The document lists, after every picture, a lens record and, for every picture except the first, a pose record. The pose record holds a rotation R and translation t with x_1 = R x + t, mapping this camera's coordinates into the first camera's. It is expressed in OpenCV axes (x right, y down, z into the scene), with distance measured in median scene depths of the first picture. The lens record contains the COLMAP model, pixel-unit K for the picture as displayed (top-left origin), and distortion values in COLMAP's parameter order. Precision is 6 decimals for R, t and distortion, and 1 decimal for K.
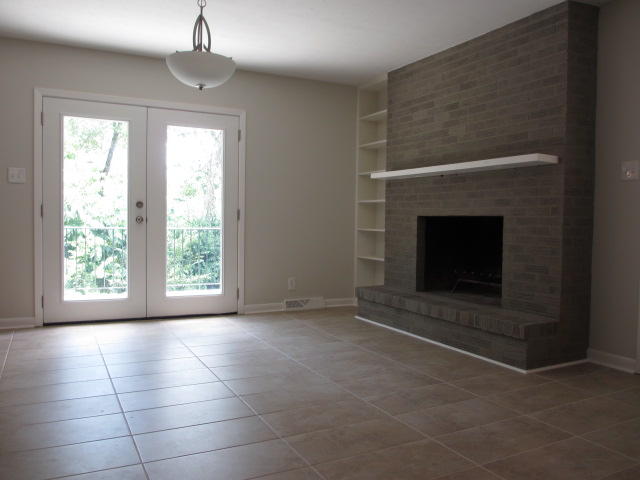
lens RADIAL K [[530.9, 0, 321.7], [0, 530.9, 240.7], [0, 0, 1]] dist [-0.057080, 0.007536]
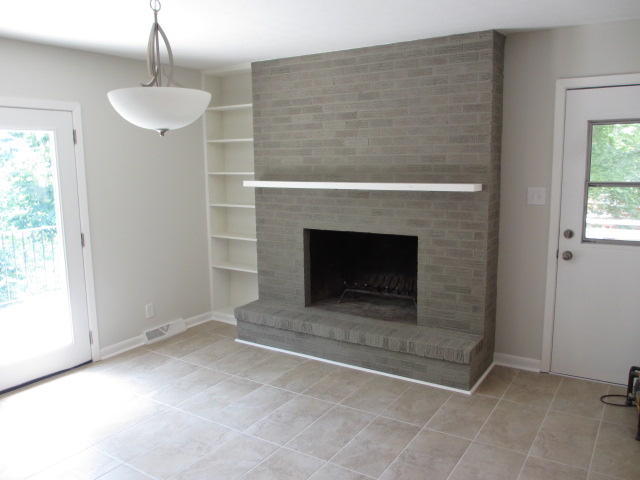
lens RADIAL K [[530.9, 0, 319.2], [0, 530.9, 239.8], [0, 0, 1]] dist [-0.057080, 0.007536]
pose [[0.869563, -0.099277, 0.483741, -0.298478], [0.045896, 0.991591, 0.121000, -0.165663], [-0.491685, -0.083015, 0.866807, 0.208795]]
